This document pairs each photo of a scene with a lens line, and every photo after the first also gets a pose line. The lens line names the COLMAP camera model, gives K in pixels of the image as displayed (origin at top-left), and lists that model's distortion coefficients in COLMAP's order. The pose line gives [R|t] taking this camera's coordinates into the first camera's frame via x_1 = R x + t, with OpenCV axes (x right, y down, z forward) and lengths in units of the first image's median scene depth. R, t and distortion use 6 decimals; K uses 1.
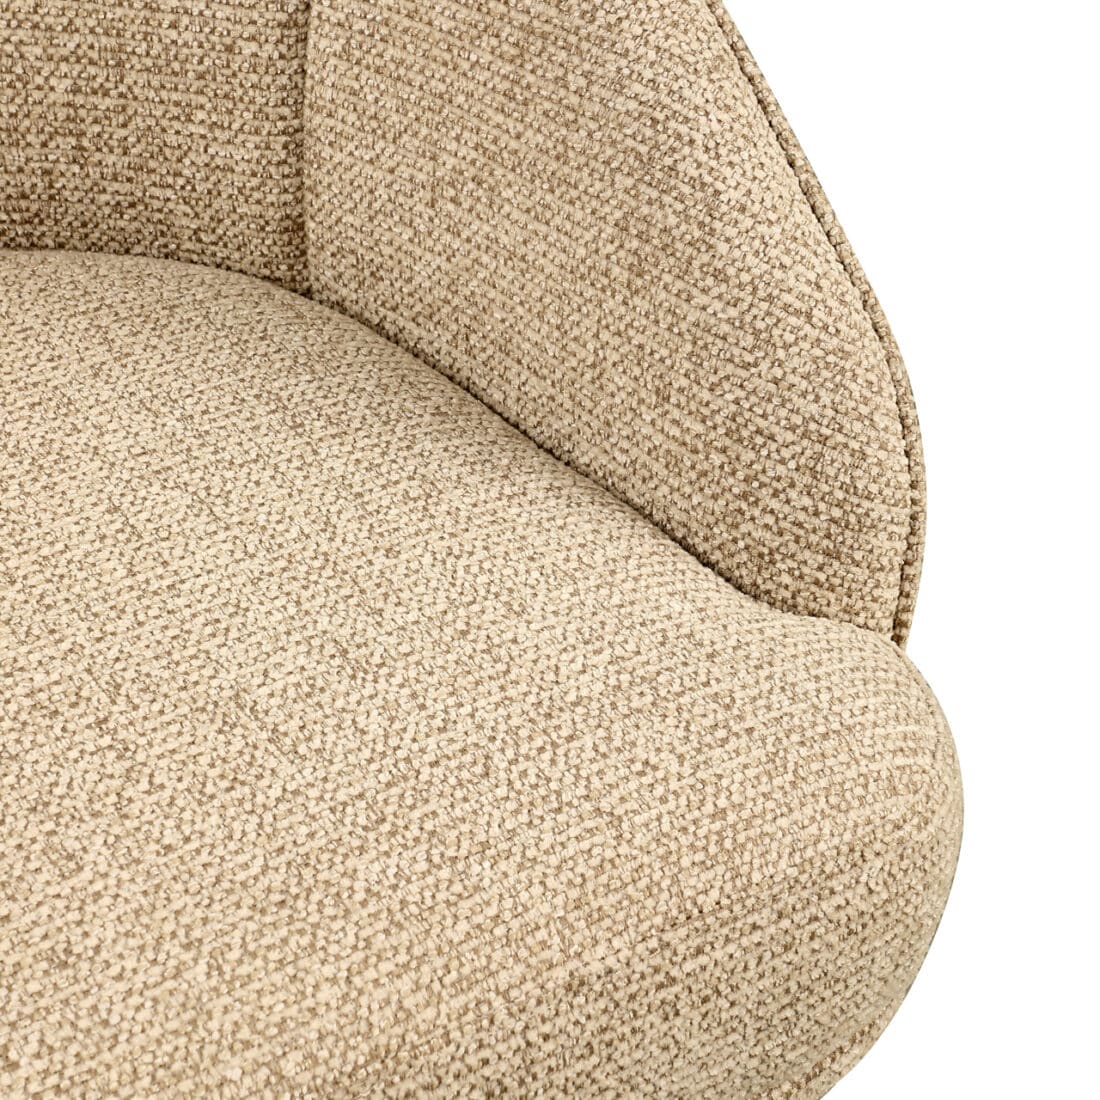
lens RADIAL K [[3145.9, 0, 549.6], [0, 3145.9, 581.5], [0, 0, 1]] dist [0.377849, -0.985791]
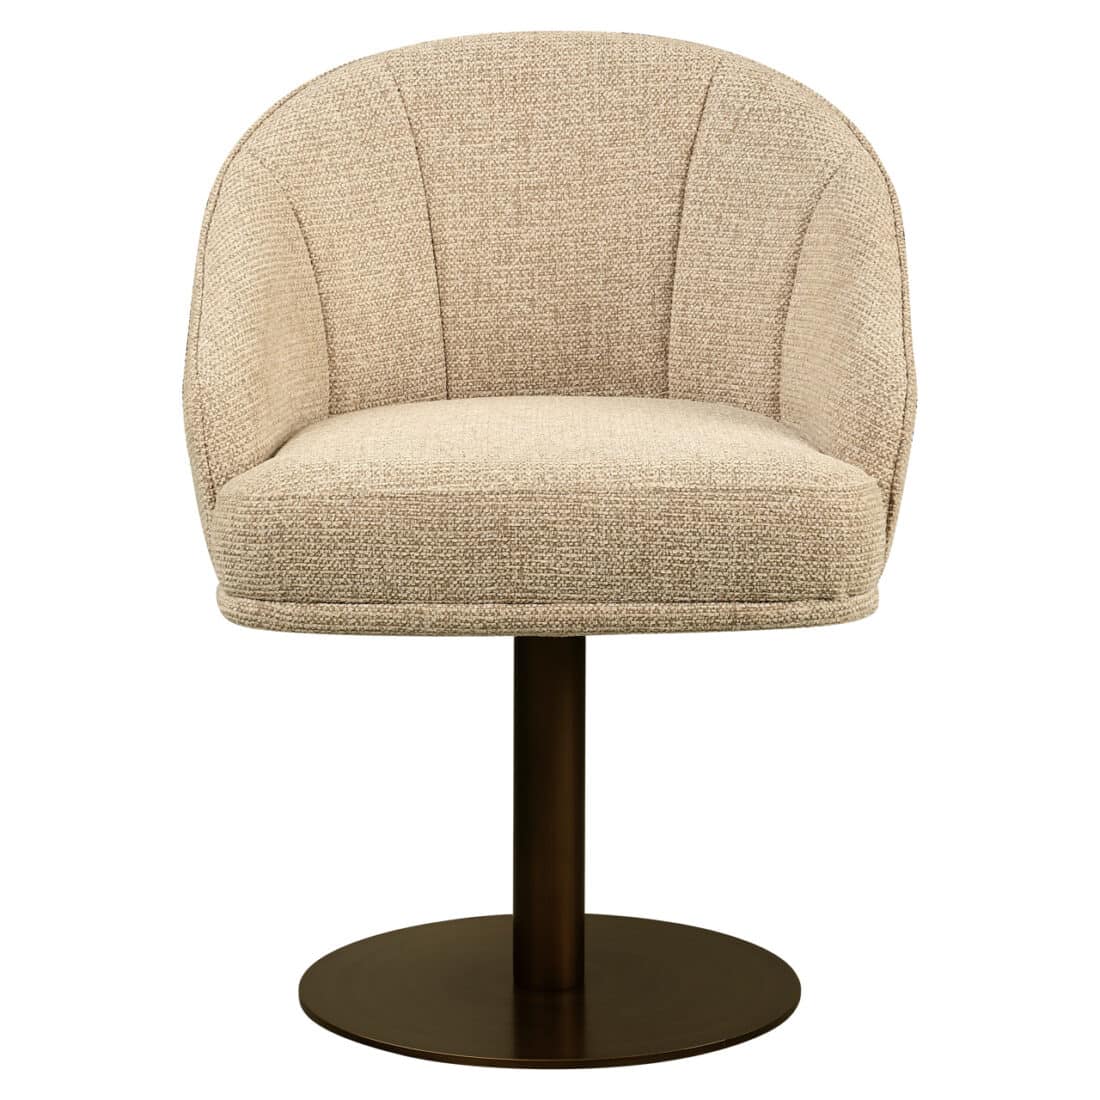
lens RADIAL K [[3704.0, 0, 550.8], [0, 3704.0, 549.0], [0, 0, 1]] dist [0.460126, 2.840491]
pose [[0.834796, 0.060527, -0.547222, 1.374092], [-0.313781, 0.869017, -0.382558, 1.159943], [0.452391, 0.491065, 0.744444, -1.160522]]
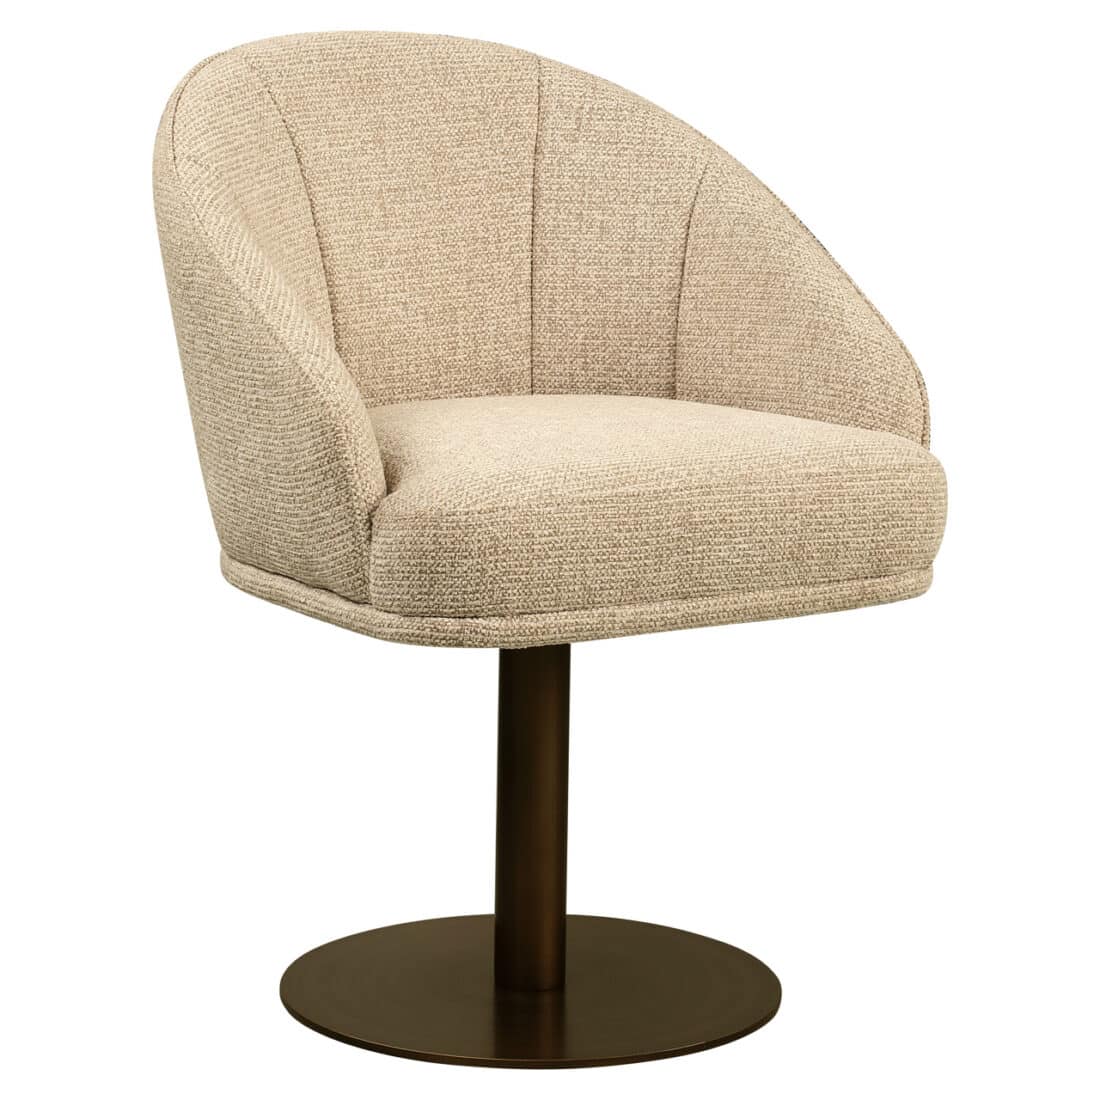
lens RADIAL K [[3636.1, 0, 549.0], [0, 3636.1, 520.8], [0, 0, 1]] dist [0.590213, 0.621731]
pose [[0.999818, -0.017038, -0.008559, -0.159134], [0.010876, 0.878314, -0.477960, 1.388650], [0.015661, 0.477780, 0.878340, -1.507431]]
